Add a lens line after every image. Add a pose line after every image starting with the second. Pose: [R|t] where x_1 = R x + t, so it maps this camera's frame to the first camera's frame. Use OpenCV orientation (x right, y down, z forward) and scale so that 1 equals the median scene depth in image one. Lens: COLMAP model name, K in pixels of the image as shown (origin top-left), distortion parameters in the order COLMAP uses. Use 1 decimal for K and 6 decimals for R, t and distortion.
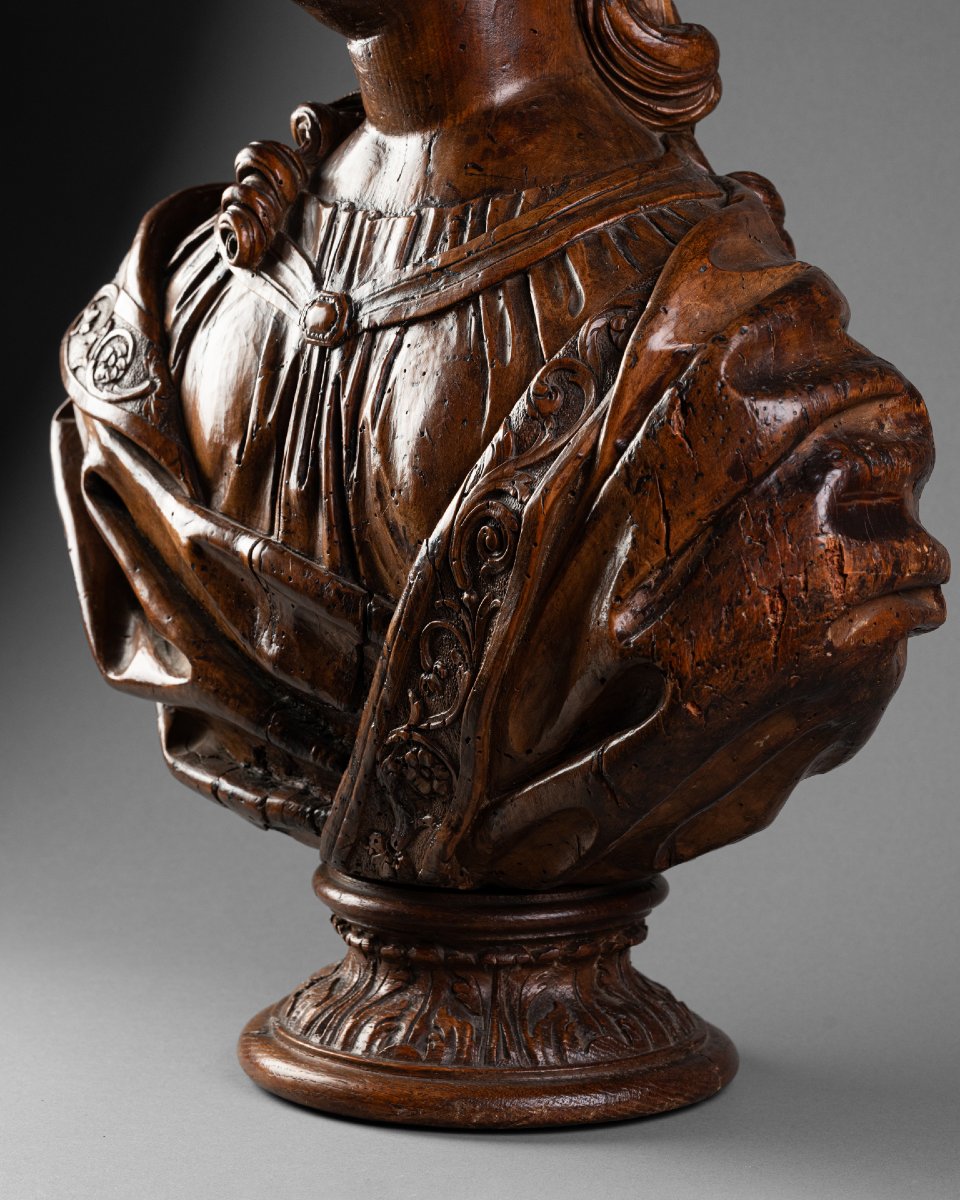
lens RADIAL K [[3832.0, 0, 480.0], [0, 3832.0, 600.0], [0, 0, 1]] dist [0.125333, 1.194898]
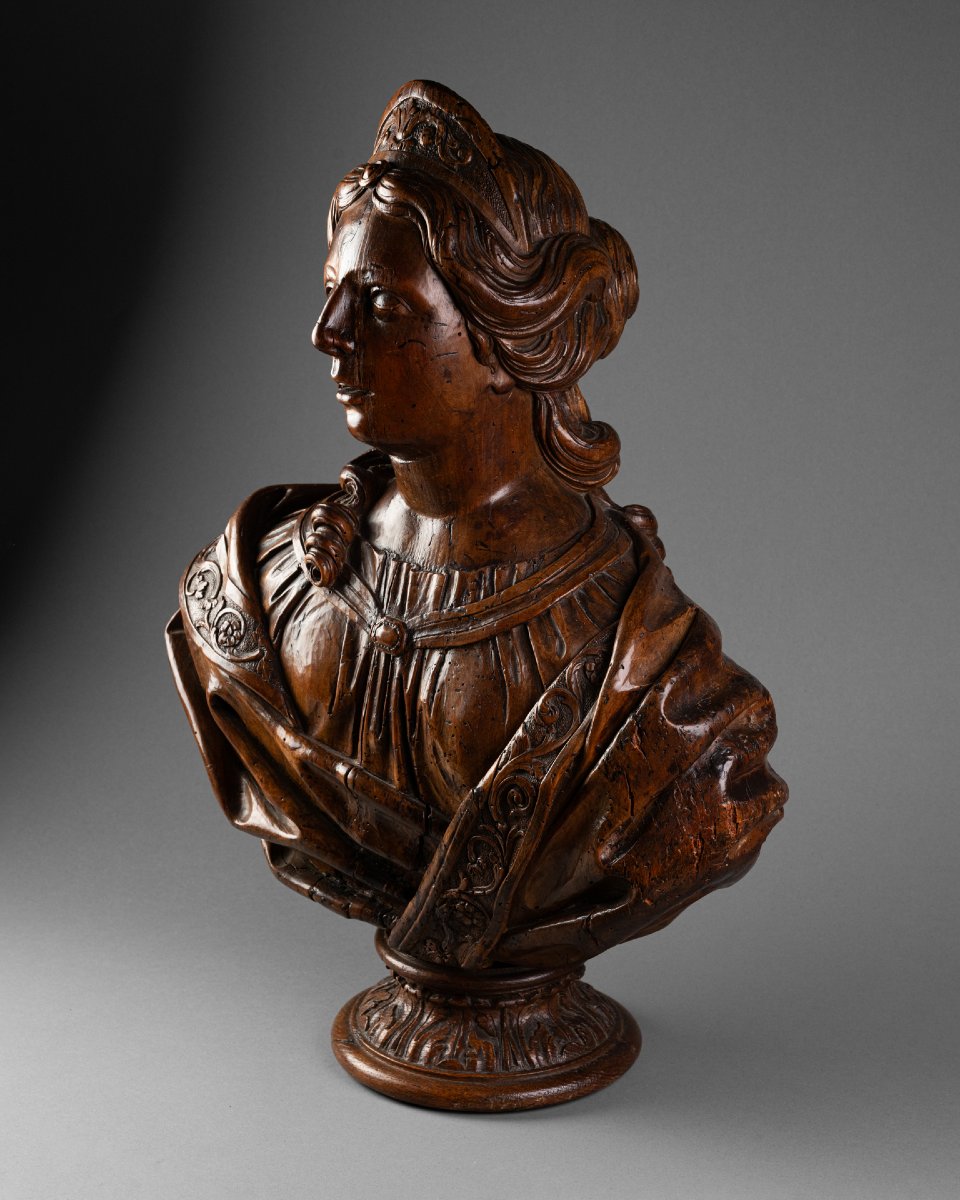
lens RADIAL K [[3613.9, 0, 480.0], [0, 3613.9, 600.0], [0, 0, 1]] dist [0.045639, 0.950736]
pose [[0.986893, -0.067448, 0.146605, -0.223982], [0.034292, 0.975371, 0.217890, -0.417172], [-0.157690, -0.210006, 0.964900, -0.457032]]
